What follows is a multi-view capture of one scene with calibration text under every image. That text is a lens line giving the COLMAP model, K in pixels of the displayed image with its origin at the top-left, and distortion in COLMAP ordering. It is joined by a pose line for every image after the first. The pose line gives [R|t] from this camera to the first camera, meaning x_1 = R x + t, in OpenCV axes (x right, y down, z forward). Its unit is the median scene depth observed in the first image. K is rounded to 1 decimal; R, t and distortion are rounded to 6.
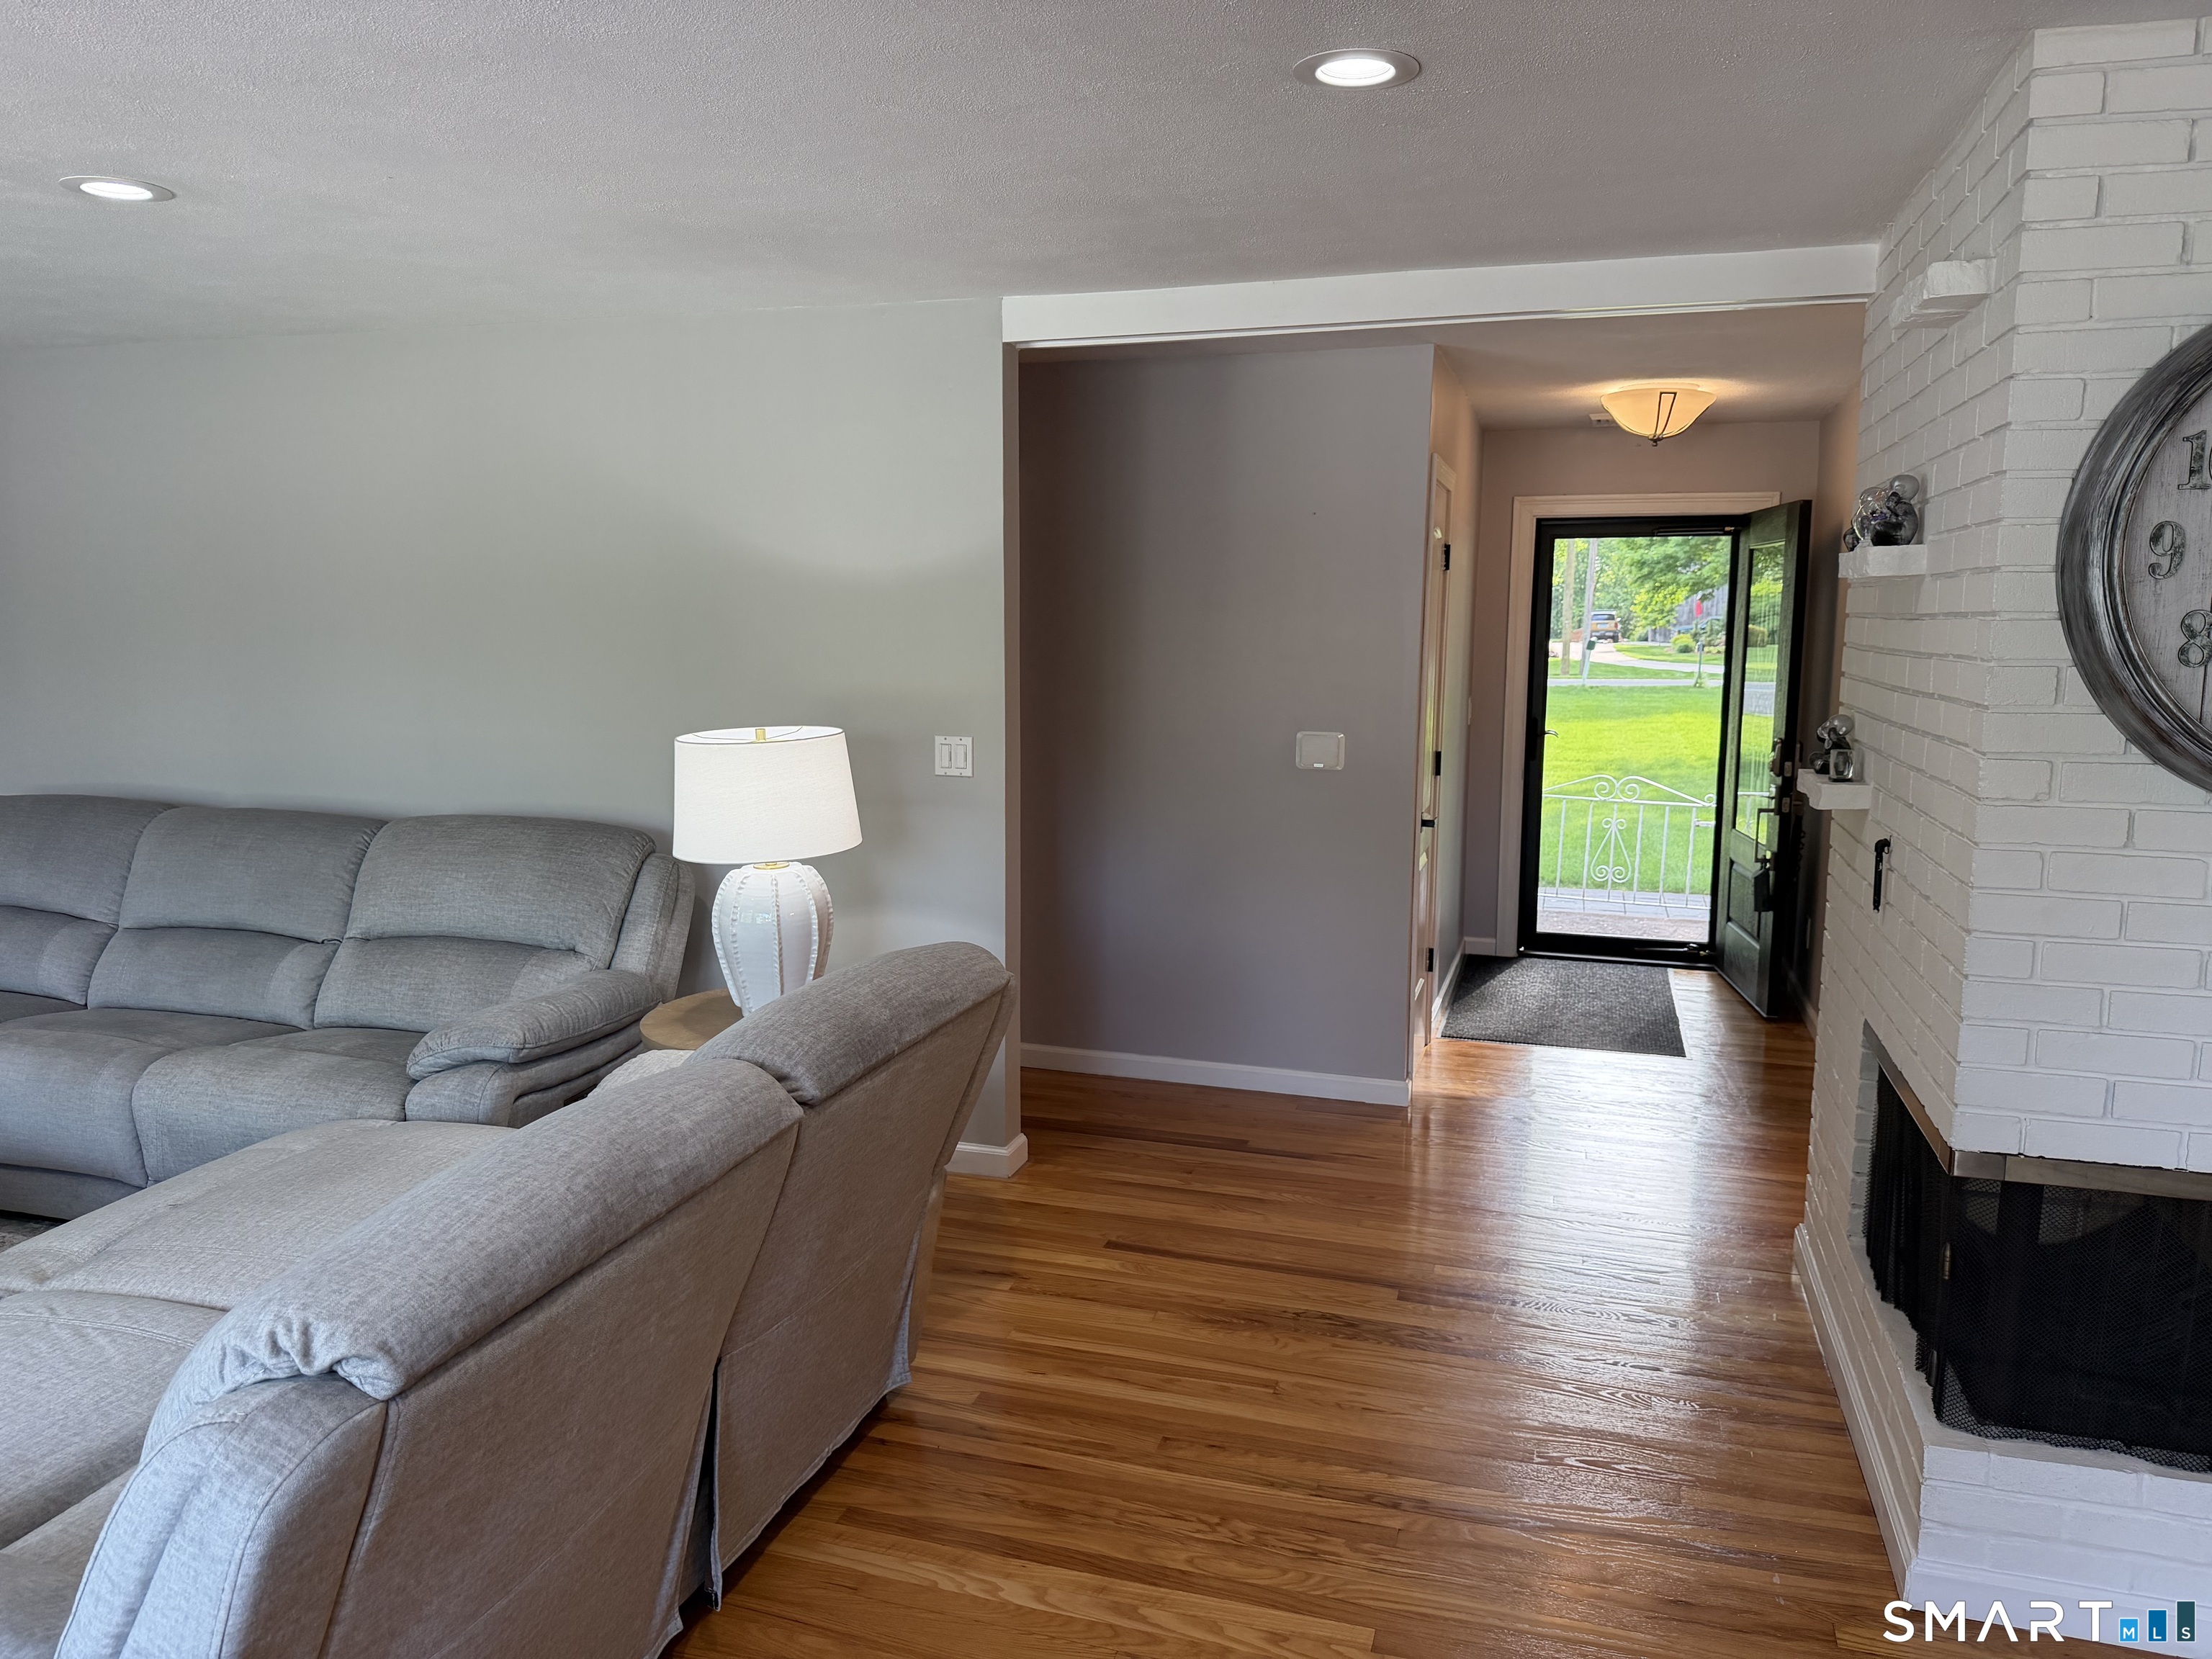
lens RADIAL K [[1550.2, 0, 1100.8], [0, 1550.2, 811.4], [0, 0, 1]] dist [0.043339, -0.052508]
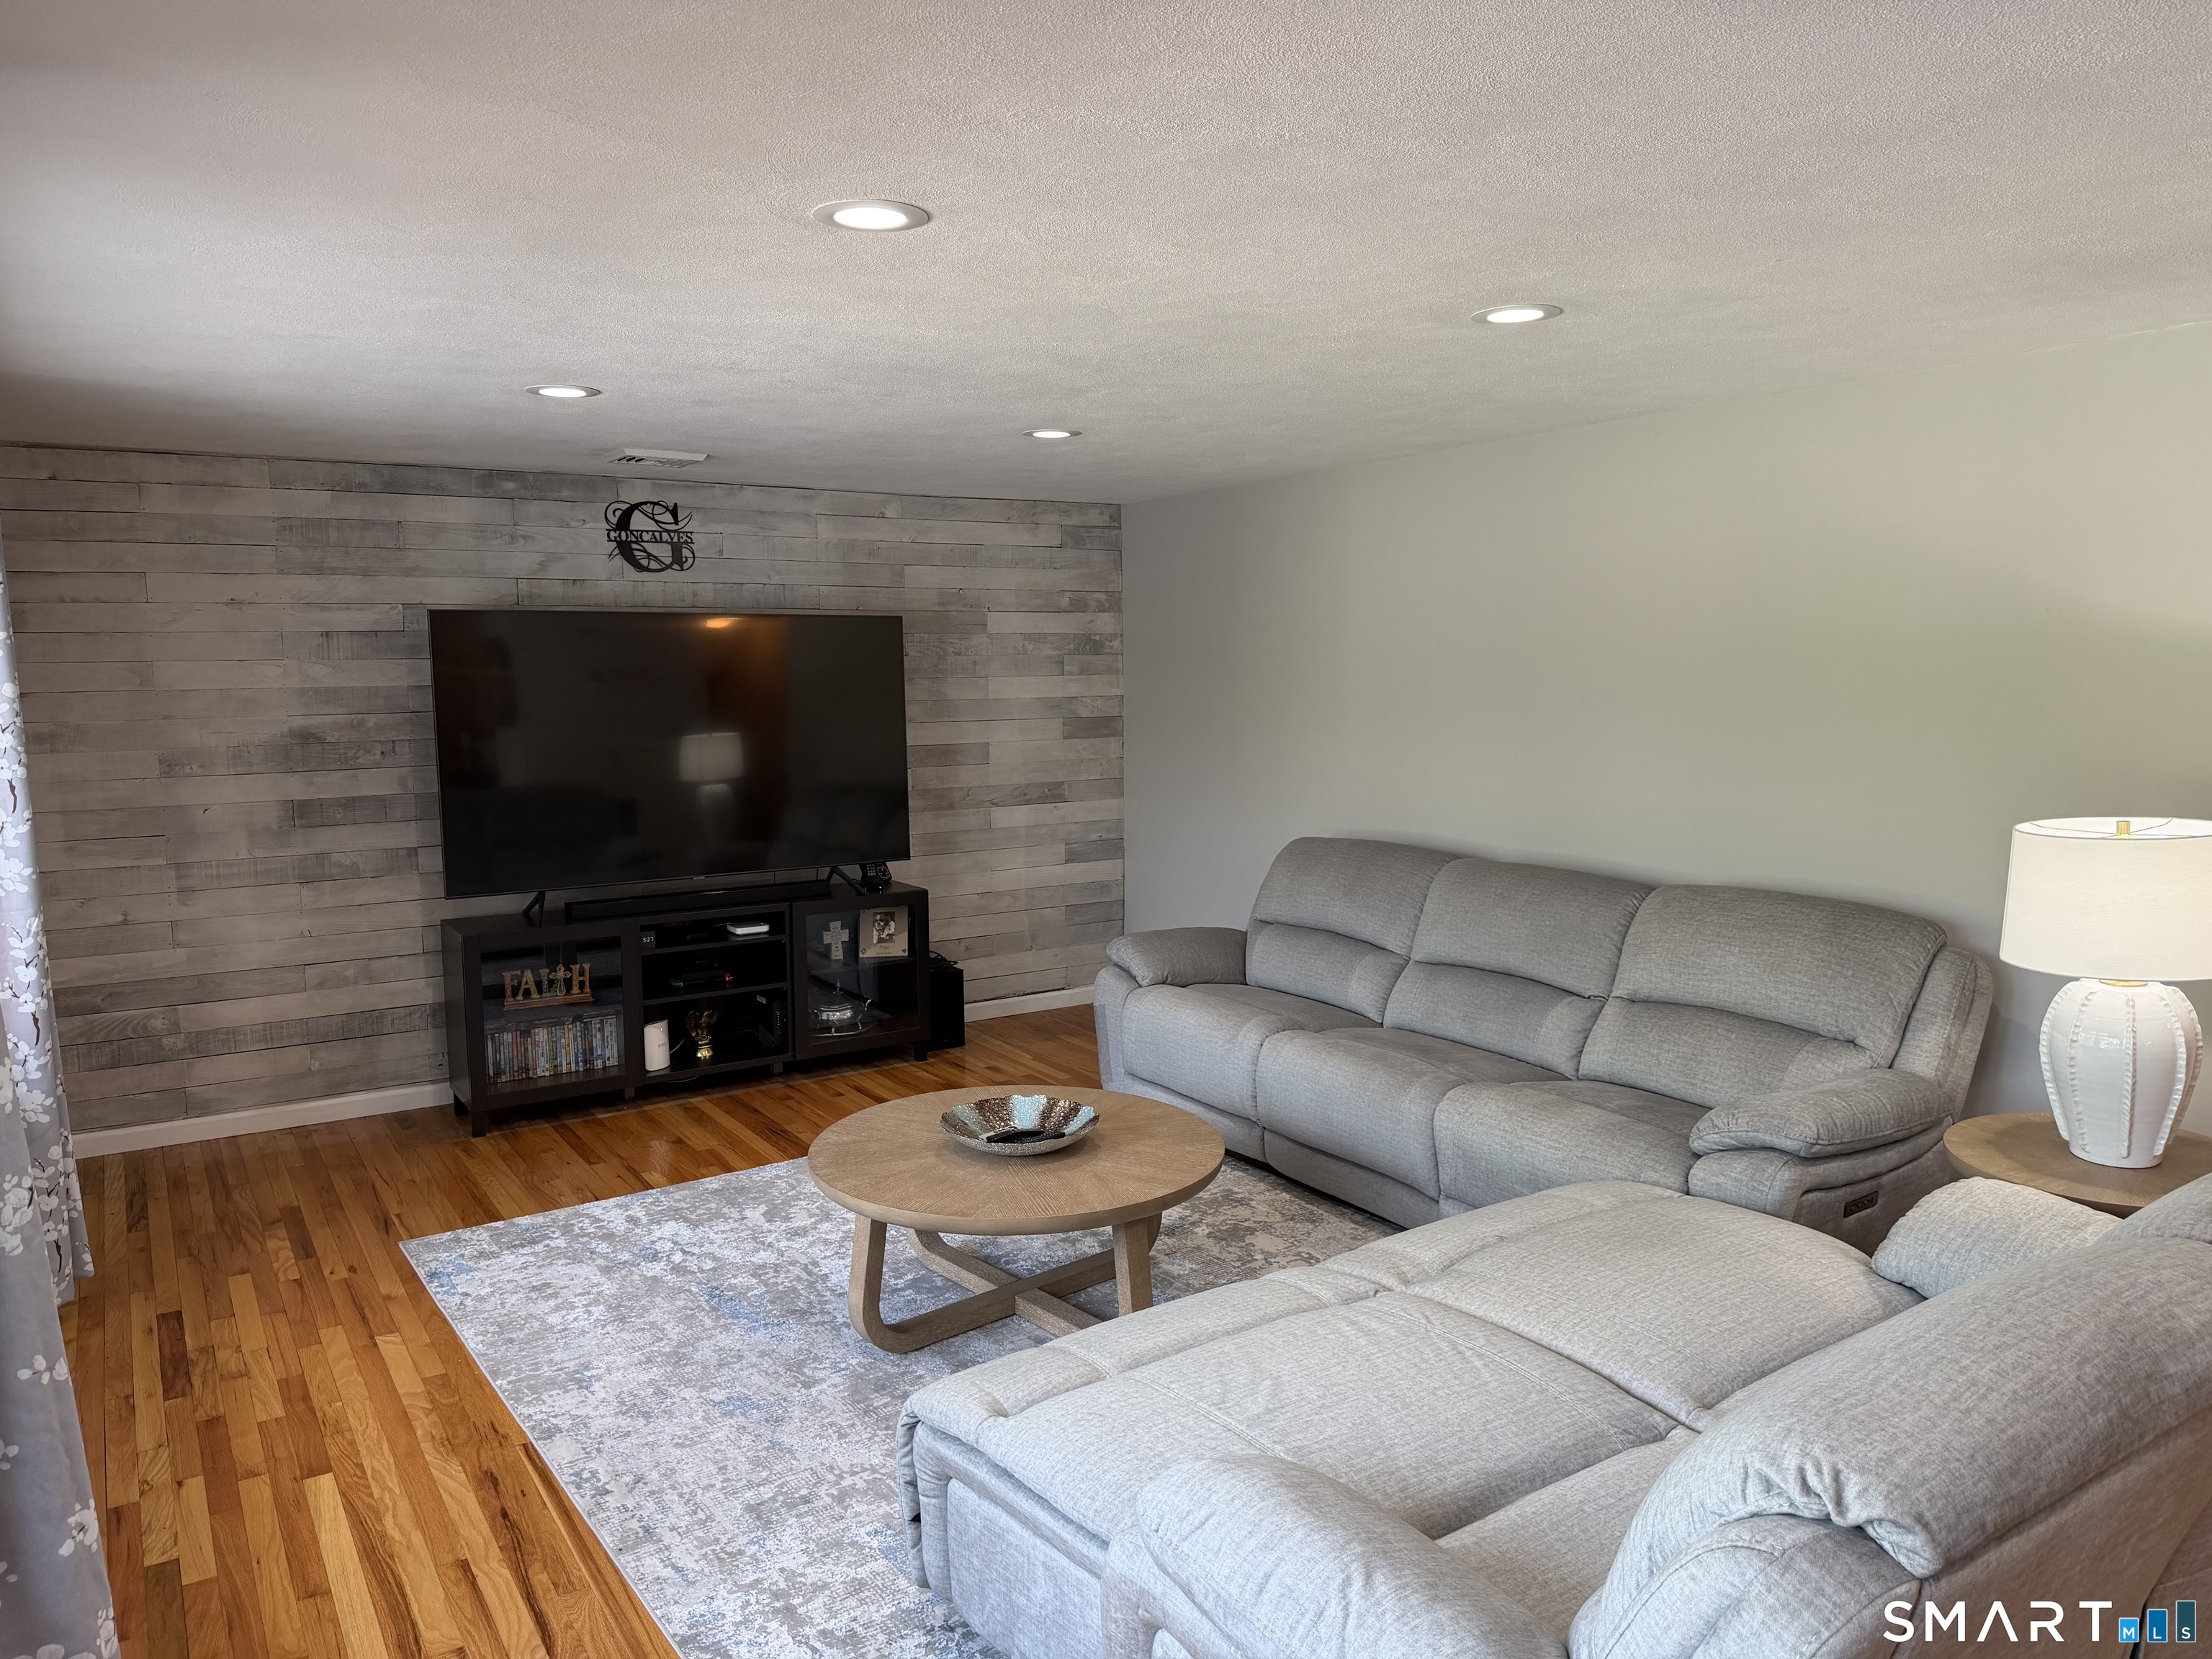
lens RADIAL K [[1550.2, 0, 1130.6], [0, 1550.2, 821.5], [0, 0, 1]] dist [0.043339, -0.052508]
pose [[0.775374, 0.054566, -0.629141, -0.103529], [-0.069688, 0.997569, 0.000634, -0.016323], [0.627646, 0.043352, 0.777291, -0.015908]]
